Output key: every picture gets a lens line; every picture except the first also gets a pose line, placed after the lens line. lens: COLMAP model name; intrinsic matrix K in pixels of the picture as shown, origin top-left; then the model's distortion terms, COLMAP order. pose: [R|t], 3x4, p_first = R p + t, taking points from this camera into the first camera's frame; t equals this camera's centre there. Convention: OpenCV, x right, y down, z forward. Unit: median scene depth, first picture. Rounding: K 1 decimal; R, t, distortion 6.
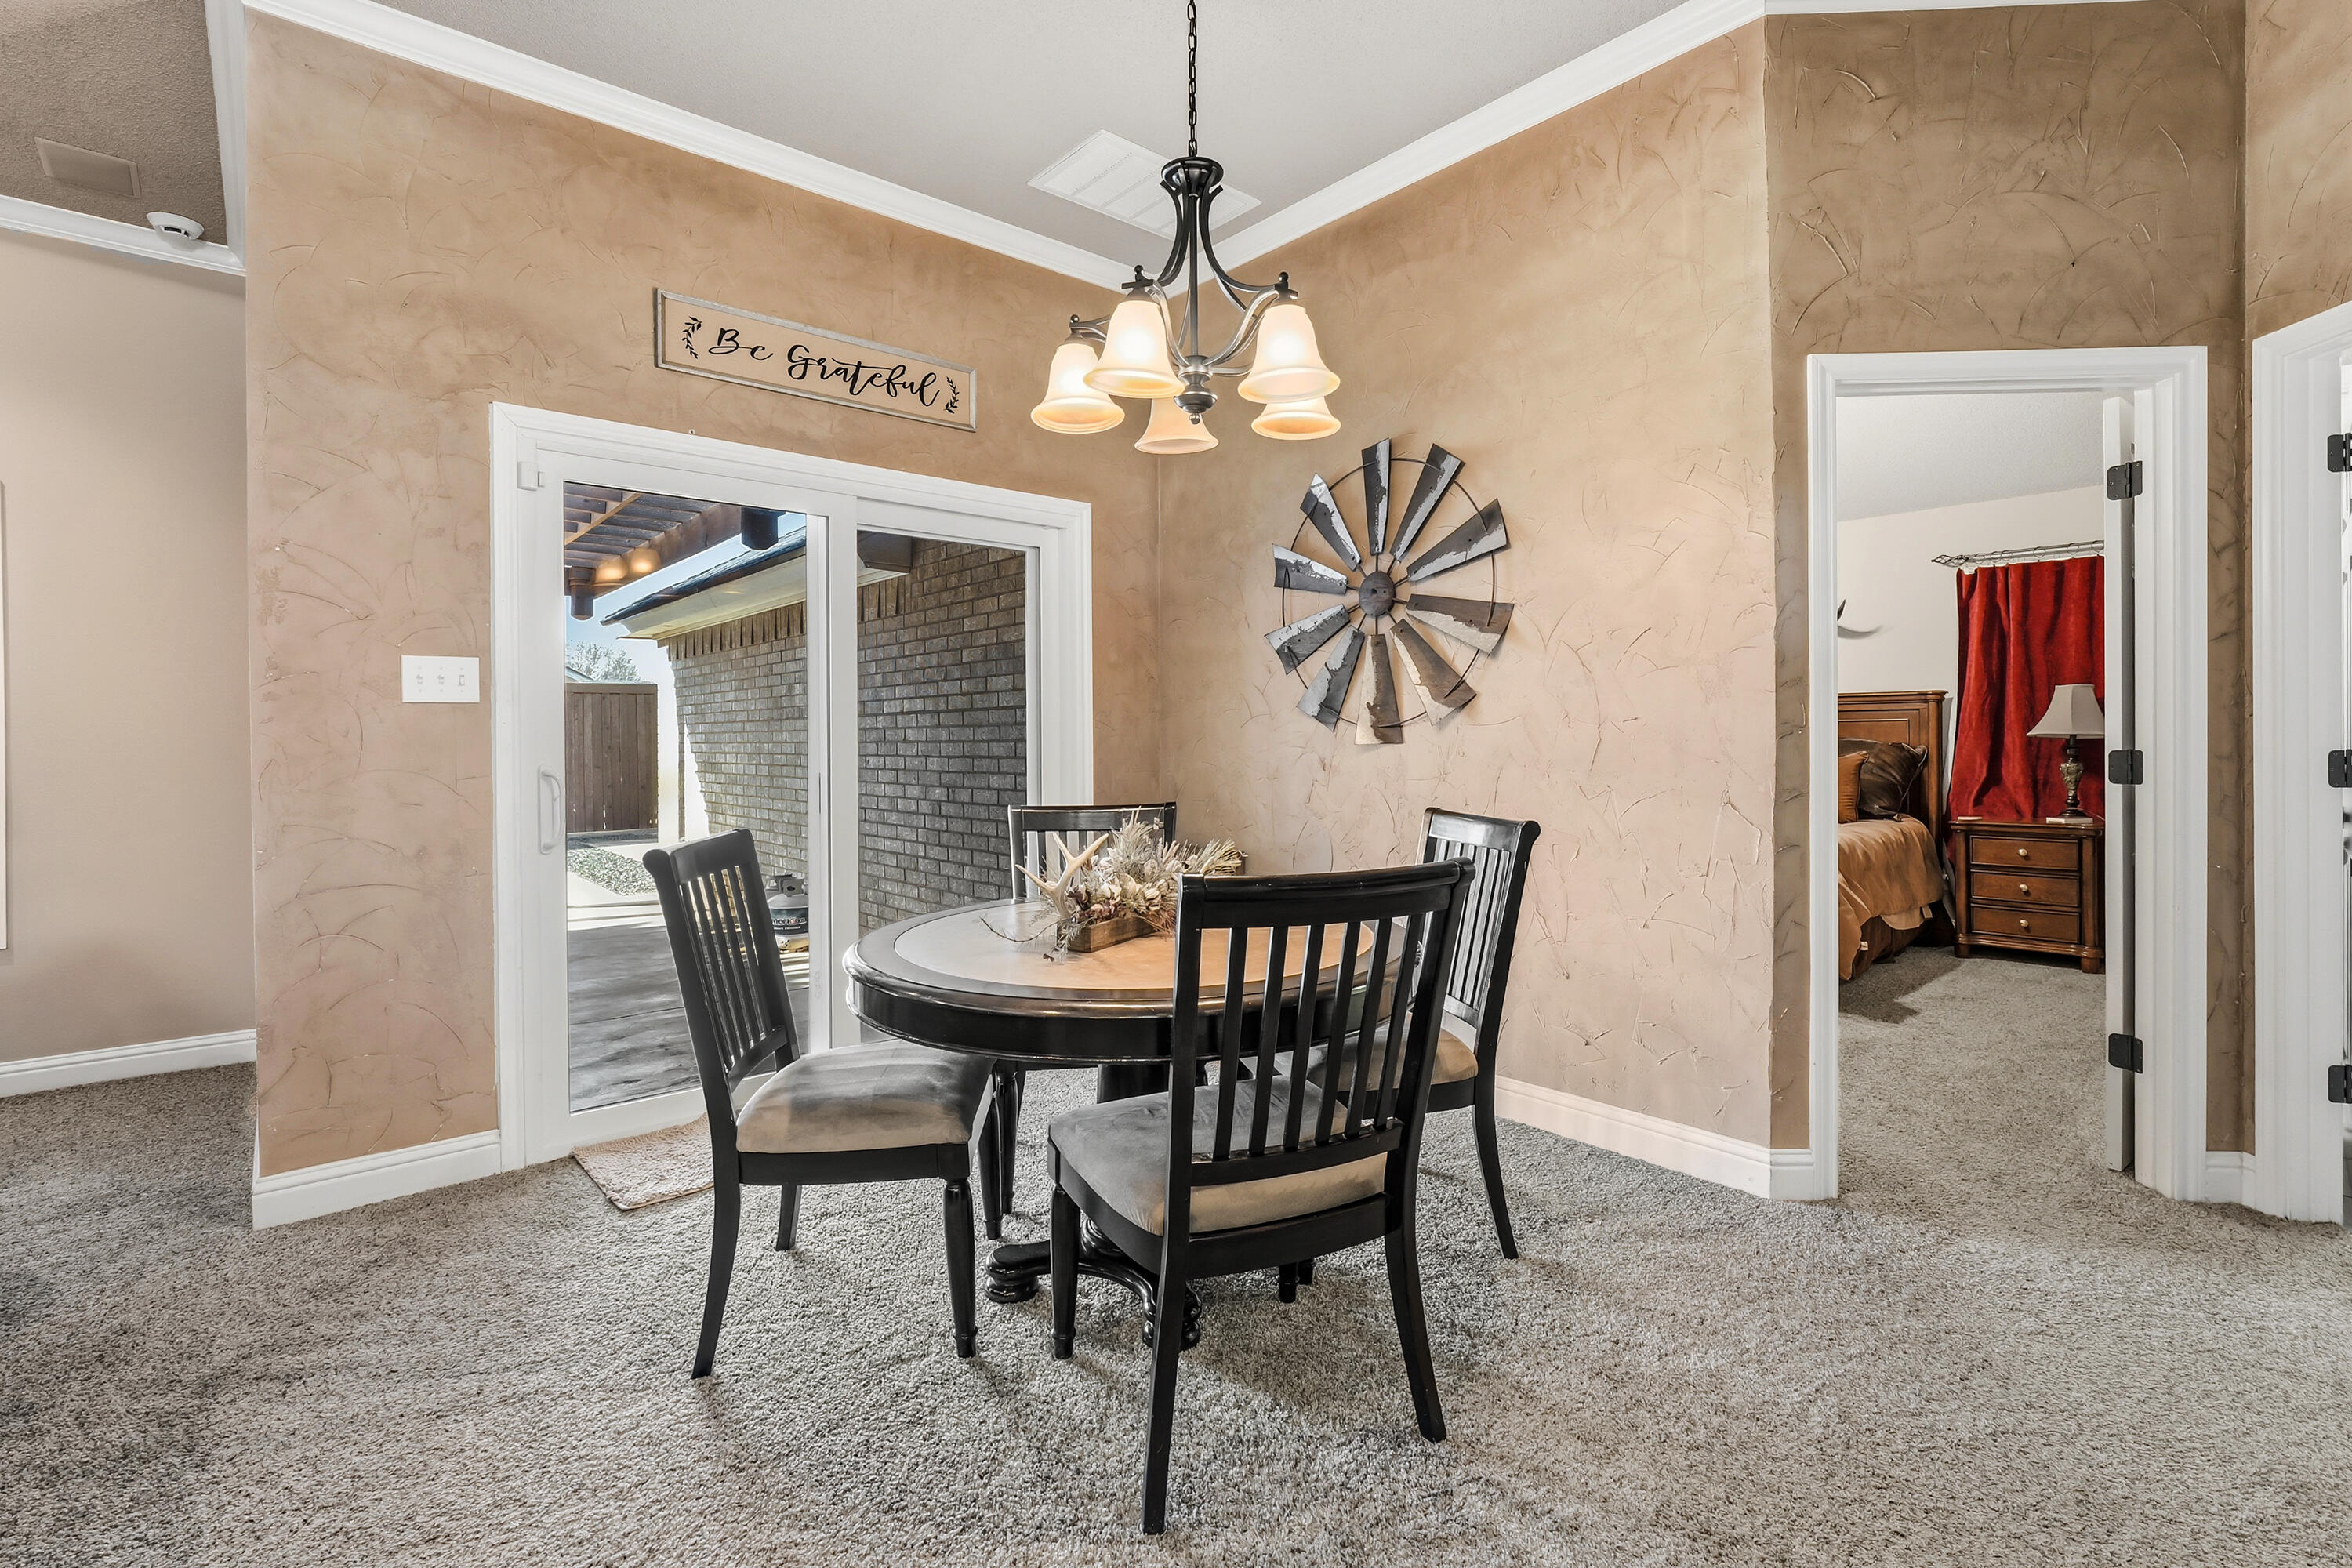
lens RADIAL K [[1069.8, 0, 1180.2], [0, 1069.8, 745.5], [0, 0, 1]] dist [-0.013464, 0.001896]
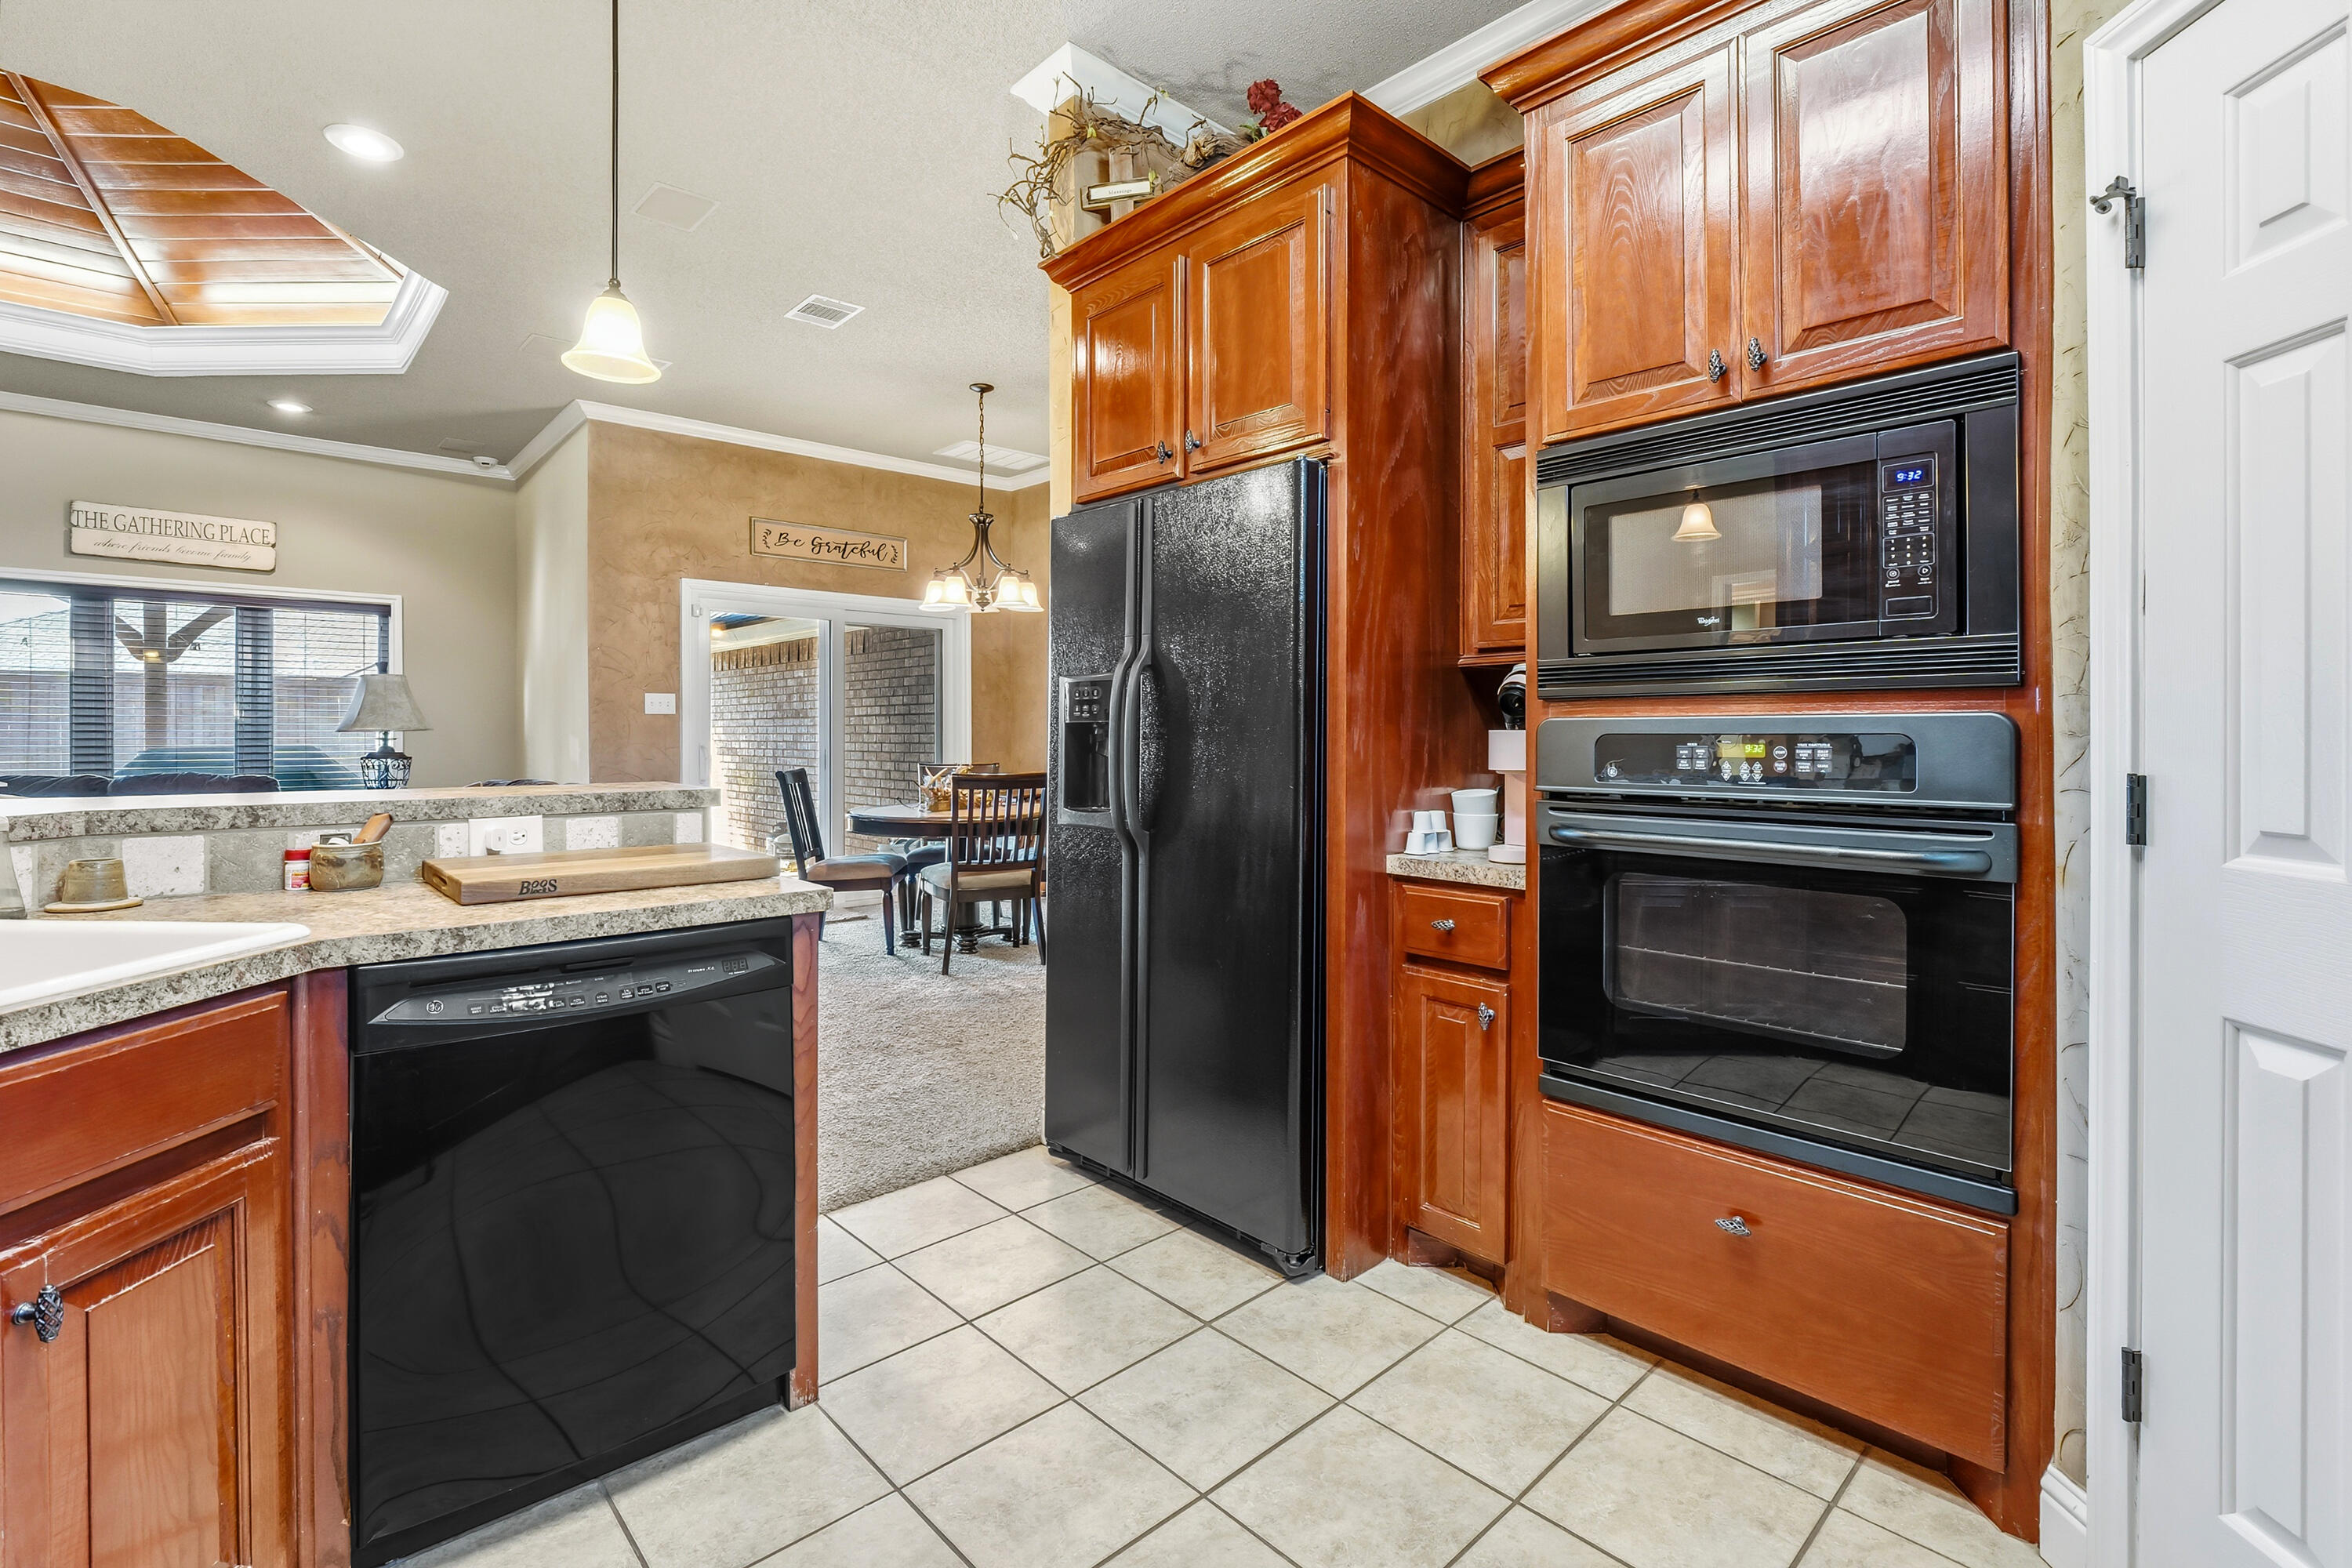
lens RADIAL K [[1069.8, 0, 1188.3], [0, 1069.8, 739.2], [0, 0, 1]] dist [-0.013464, 0.001896]
pose [[0.999152, 0.005390, 0.040829, 0.329532], [-0.005320, 0.999984, -0.001826, 0.011663], [-0.040838, 0.001607, 0.999164, -1.304823]]
